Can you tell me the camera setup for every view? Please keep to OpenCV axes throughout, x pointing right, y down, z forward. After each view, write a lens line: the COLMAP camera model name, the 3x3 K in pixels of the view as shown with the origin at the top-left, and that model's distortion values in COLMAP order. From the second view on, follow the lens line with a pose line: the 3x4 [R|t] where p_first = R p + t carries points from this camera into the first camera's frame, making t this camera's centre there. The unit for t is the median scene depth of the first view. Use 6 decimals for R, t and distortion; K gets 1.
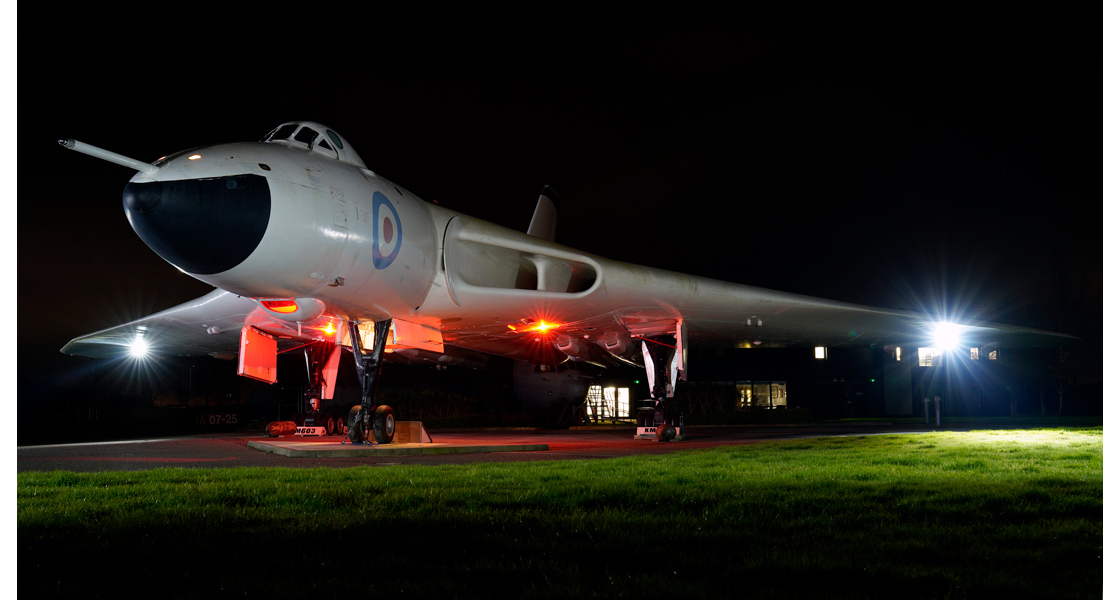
lens RADIAL K [[1195.9, 0, 561.7], [0, 1195.9, 312.5], [0, 0, 1]] dist [0.031485, 0.009334]
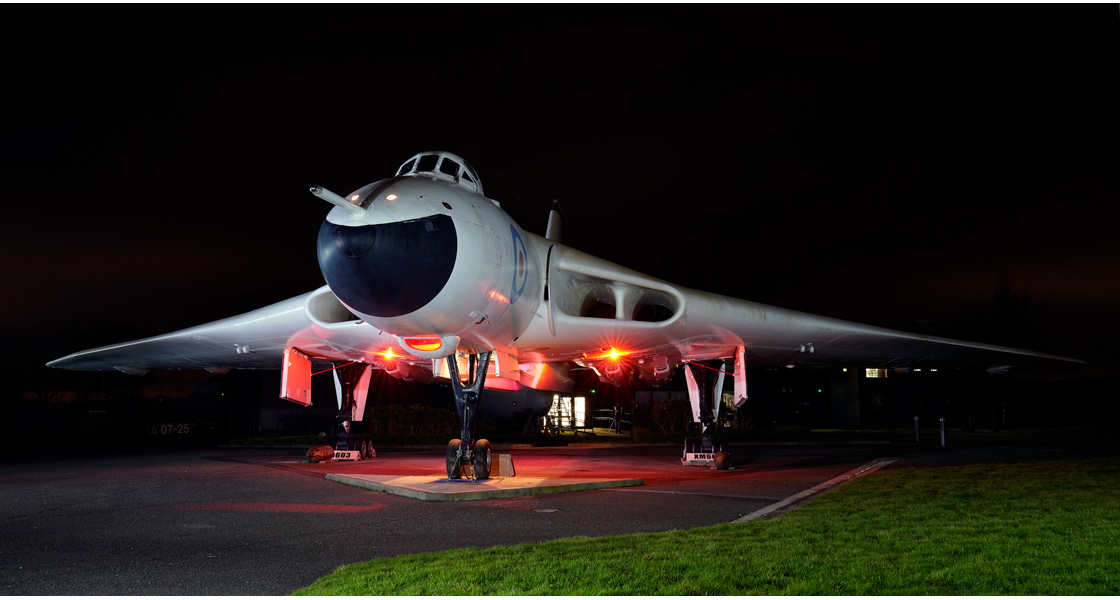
lens RADIAL K [[1202.3, 0, 559.9], [0, 1202.3, 284.9], [0, 0, 1]] dist [0.018576, 0.013462]
pose [[0.995795, 0.014612, 0.090438, -0.135828], [-0.012760, 0.999698, -0.021022, -0.021493], [-0.090718, 0.019779, 0.995680, 0.016982]]
